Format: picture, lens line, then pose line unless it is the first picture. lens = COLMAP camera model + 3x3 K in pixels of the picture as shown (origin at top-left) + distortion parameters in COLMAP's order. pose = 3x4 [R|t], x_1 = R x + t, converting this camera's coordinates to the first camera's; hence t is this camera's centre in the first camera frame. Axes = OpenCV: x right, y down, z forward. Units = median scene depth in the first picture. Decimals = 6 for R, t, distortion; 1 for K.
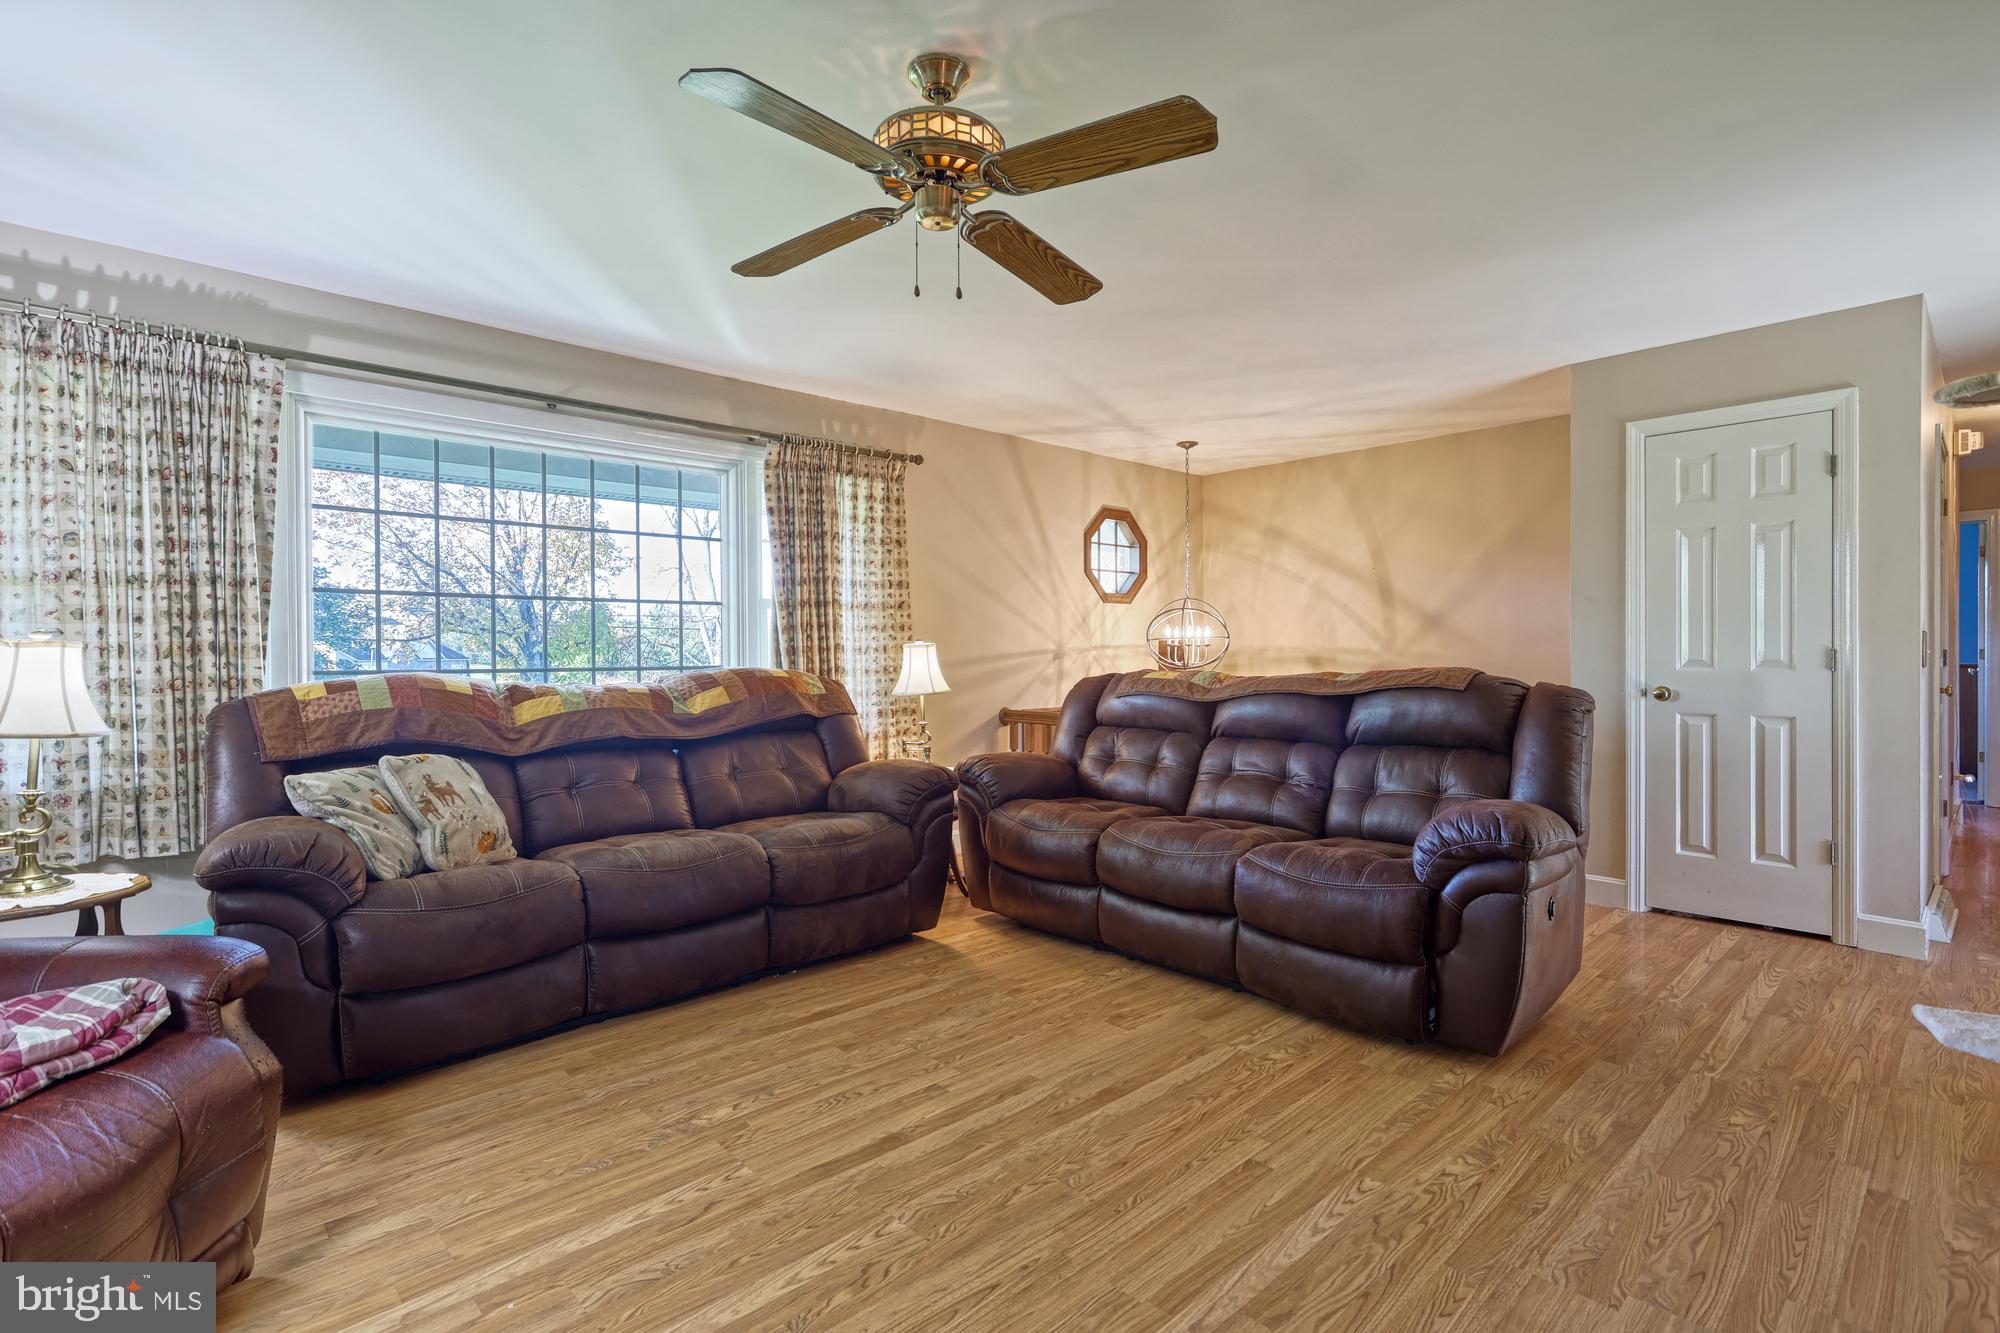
lens RADIAL K [[940.3, 0, 1002.9], [0, 940.3, 661.8], [0, 0, 1]] dist [-0.009129, 0.004619]
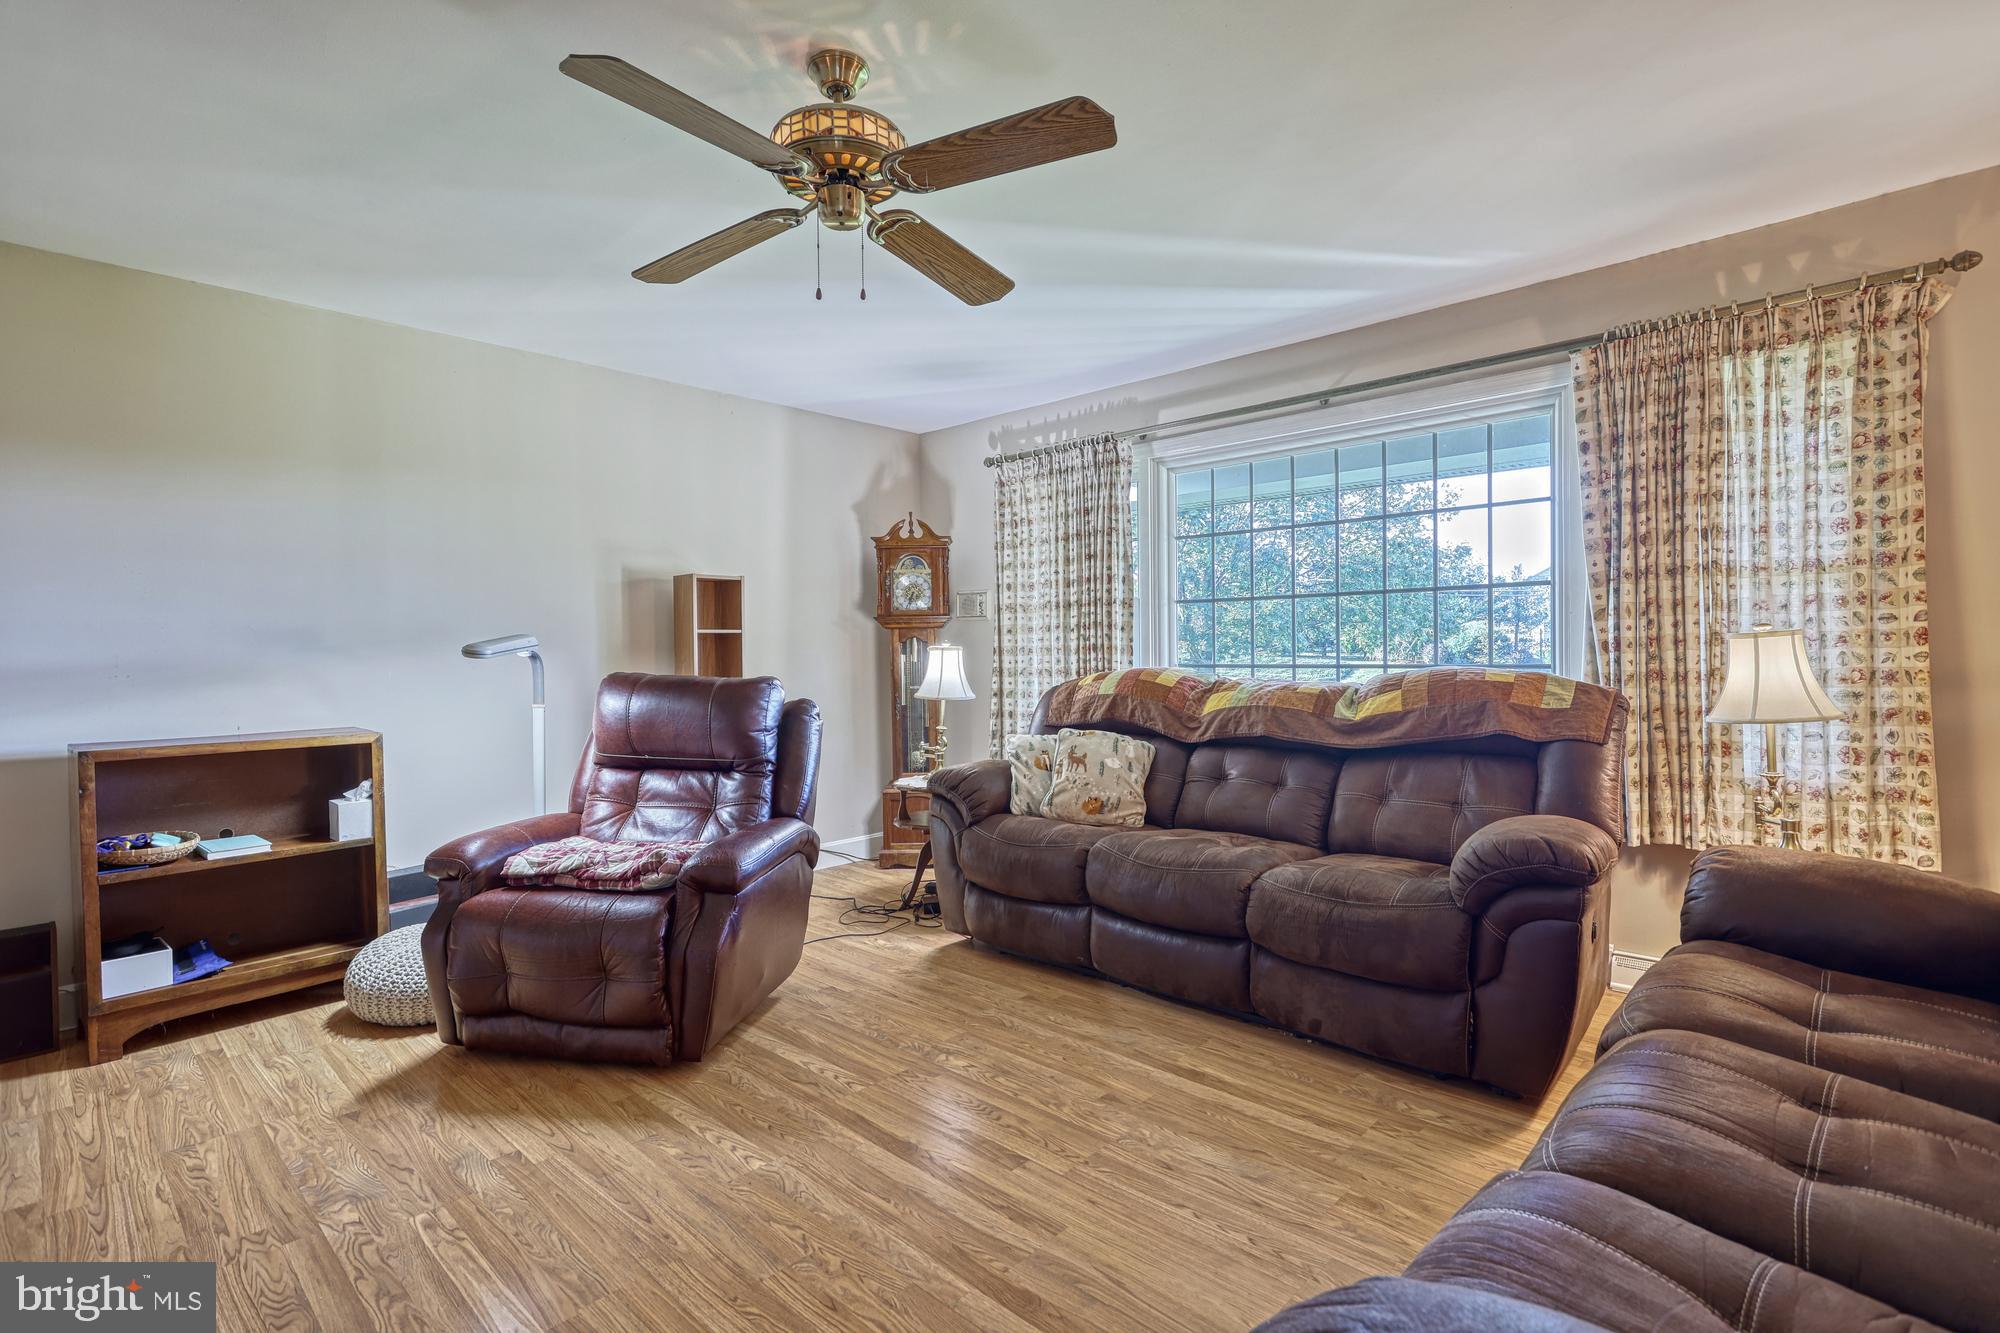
lens RADIAL K [[940.3, 0, 1002.9], [0, 940.3, 661.8], [0, 0, 1]] dist [-0.009129, 0.004619]
pose [[0.061252, 0.014415, -0.998018, 0.638294], [0.001297, 0.999894, 0.014522, -0.014348], [0.998122, -0.002184, 0.061227, 0.762160]]
